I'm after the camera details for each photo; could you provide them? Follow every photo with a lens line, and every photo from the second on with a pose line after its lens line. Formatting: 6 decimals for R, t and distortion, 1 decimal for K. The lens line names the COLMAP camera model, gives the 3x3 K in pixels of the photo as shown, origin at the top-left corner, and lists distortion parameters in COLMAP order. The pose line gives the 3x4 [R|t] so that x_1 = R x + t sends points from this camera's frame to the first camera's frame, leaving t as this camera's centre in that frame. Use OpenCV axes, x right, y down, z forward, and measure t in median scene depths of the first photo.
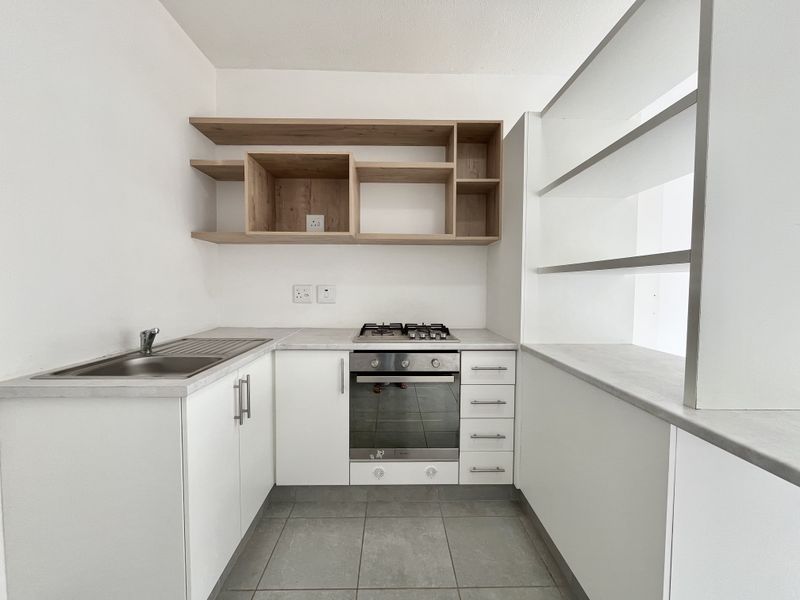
lens RADIAL K [[324.0, 0, 401.8], [0, 324.0, 298.5], [0, 0, 1]] dist [0.001526, -0.000544]
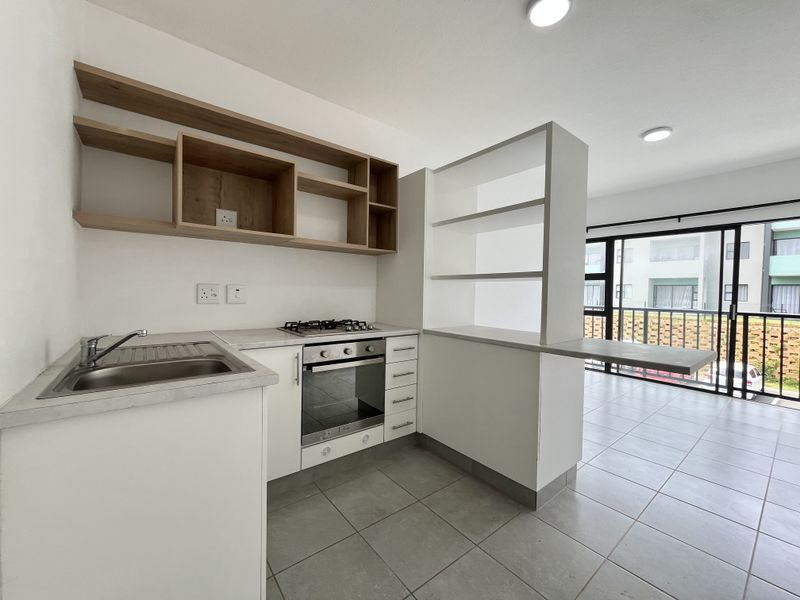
lens RADIAL K [[324.0, 0, 397.5], [0, 324.0, 298.4], [0, 0, 1]] dist [0.001526, -0.000544]
pose [[0.798419, -0.004224, 0.602088, -0.549759], [0.012430, 0.999878, -0.009469, 0.017909], [-0.601974, 0.015044, 0.798374, -0.061496]]
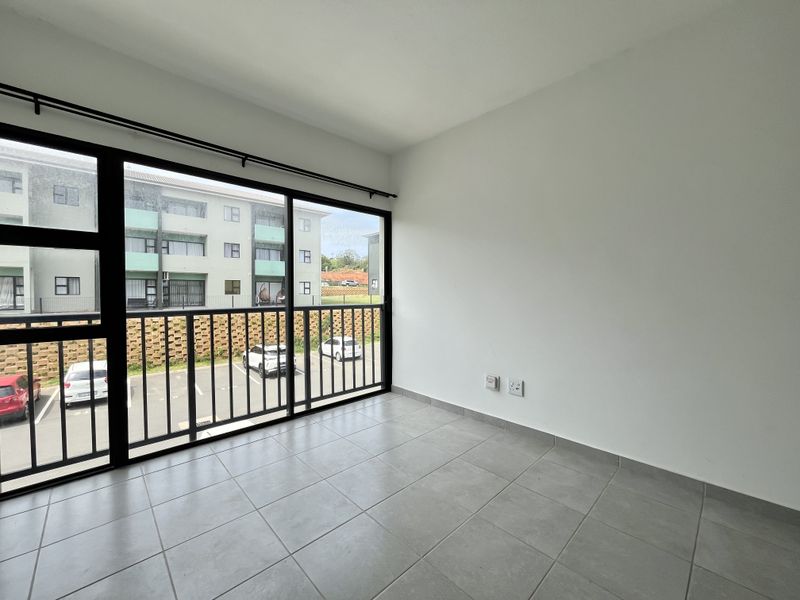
lens RADIAL K [[324.0, 0, 401.9], [0, 324.0, 295.9], [0, 0, 1]] dist [0.001526, -0.000544]
pose [[-0.668988, -0.015513, 0.743111, -0.475856], [0.027406, 0.998587, 0.045519, 0.016897], [-0.742767, 0.050817, -0.667618, -0.006234]]
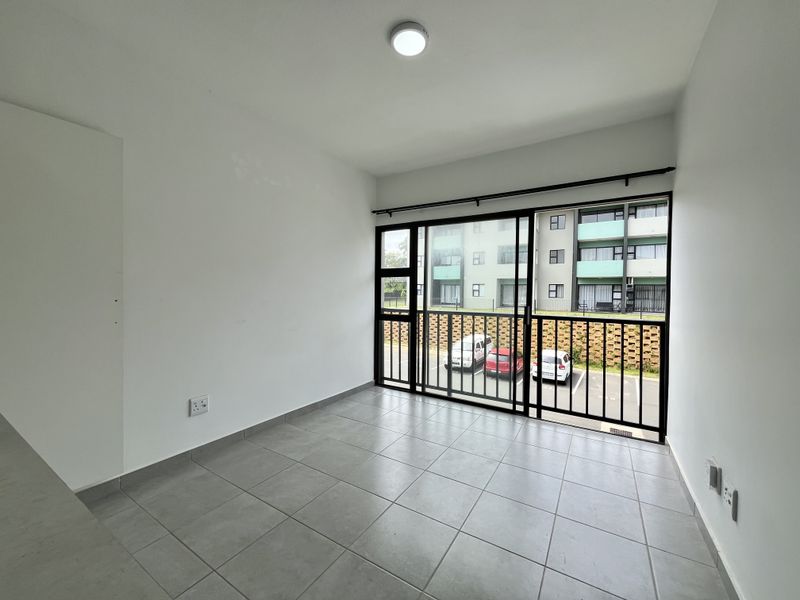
lens RADIAL K [[324.0, 0, 393.2], [0, 324.0, 299.4], [0, 0, 1]] dist [0.001526, -0.000544]
pose [[0.557105, -0.015987, 0.830288, -0.492317], [0.024099, 0.999705, 0.003078, 0.017242], [-0.830093, 0.018295, 0.557325, -0.061847]]
